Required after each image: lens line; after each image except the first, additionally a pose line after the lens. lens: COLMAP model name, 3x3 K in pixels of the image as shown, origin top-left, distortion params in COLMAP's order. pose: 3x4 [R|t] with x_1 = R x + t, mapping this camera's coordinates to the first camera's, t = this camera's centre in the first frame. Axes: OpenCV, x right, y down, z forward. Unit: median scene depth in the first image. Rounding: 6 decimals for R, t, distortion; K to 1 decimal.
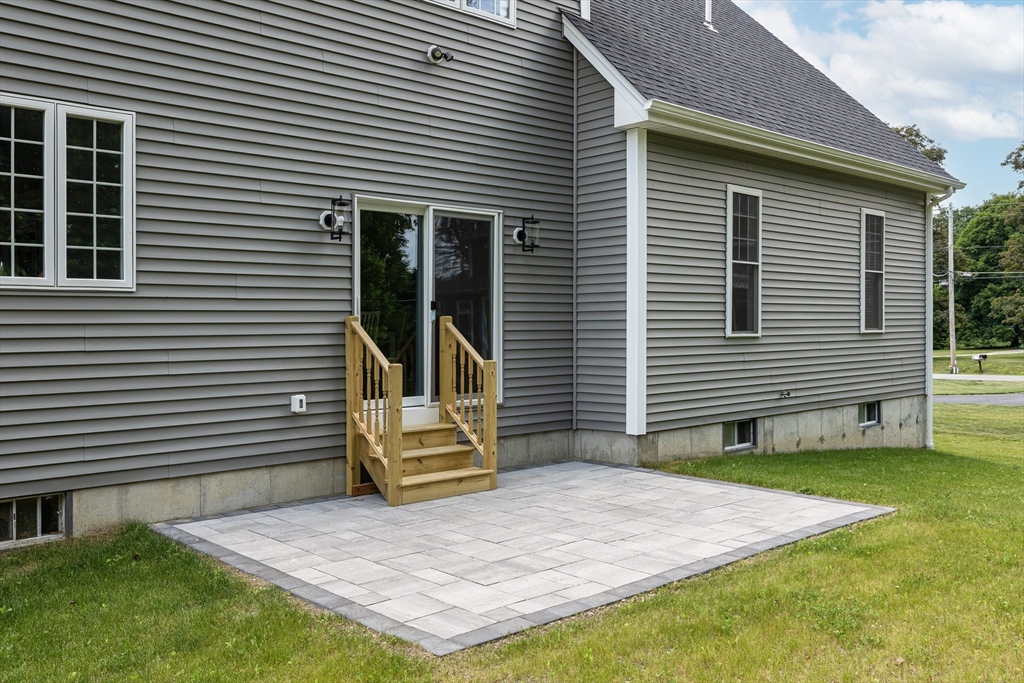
lens RADIAL K [[856.1, 0, 512.0], [0, 856.1, 341.5], [0, 0, 1]] dist [0.007670, -0.003046]
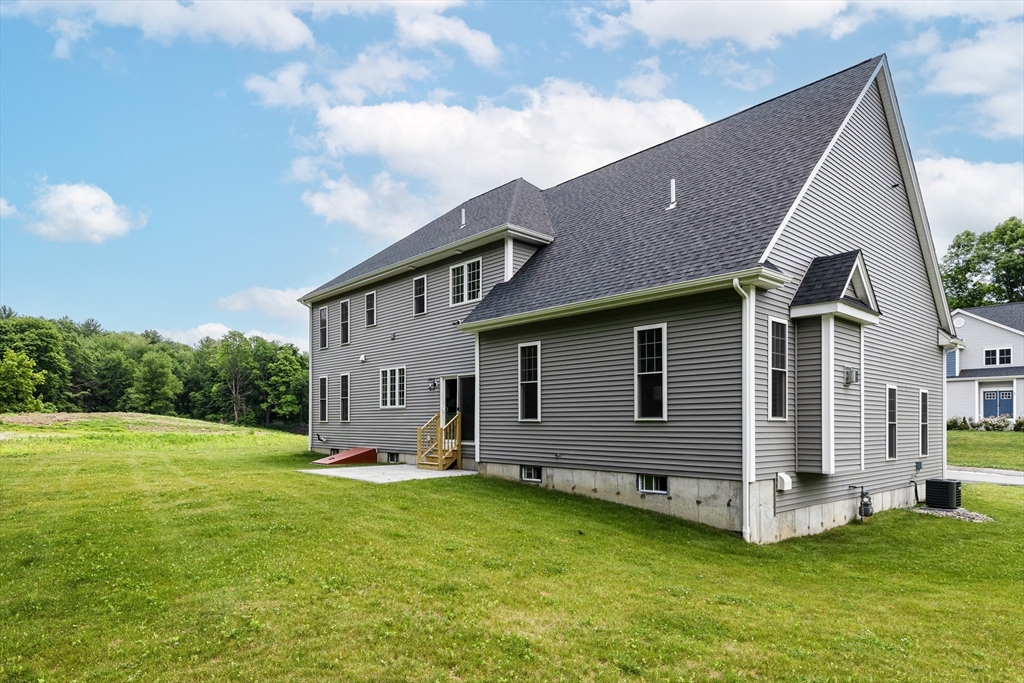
lens RADIAL K [[614.7, 0, 512.5], [0, 614.7, 400.1], [0, 0, 1]] dist [0.002028, 0.000088]
pose [[0.003646, -0.016738, -0.999853, 1.649531], [-0.002213, 0.999857, -0.016746, -0.030192], [0.999991, 0.002274, 0.003608, 0.971363]]
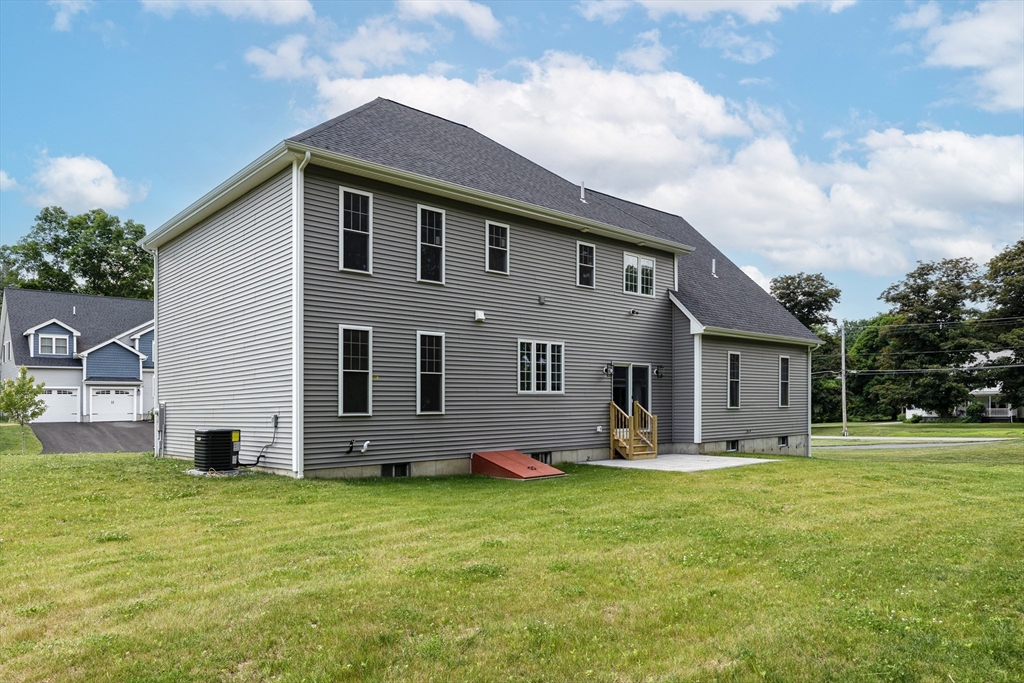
lens RADIAL K [[696.7, 0, 515.2], [0, 696.7, 424.5], [0, 0, 1]] dist [-0.003582, 0.000266]
pose [[0.999938, -0.002936, 0.010781, -0.427341], [0.002855, 0.999967, 0.007543, 0.026148], [-0.010803, -0.007512, 0.999913, -1.139875]]
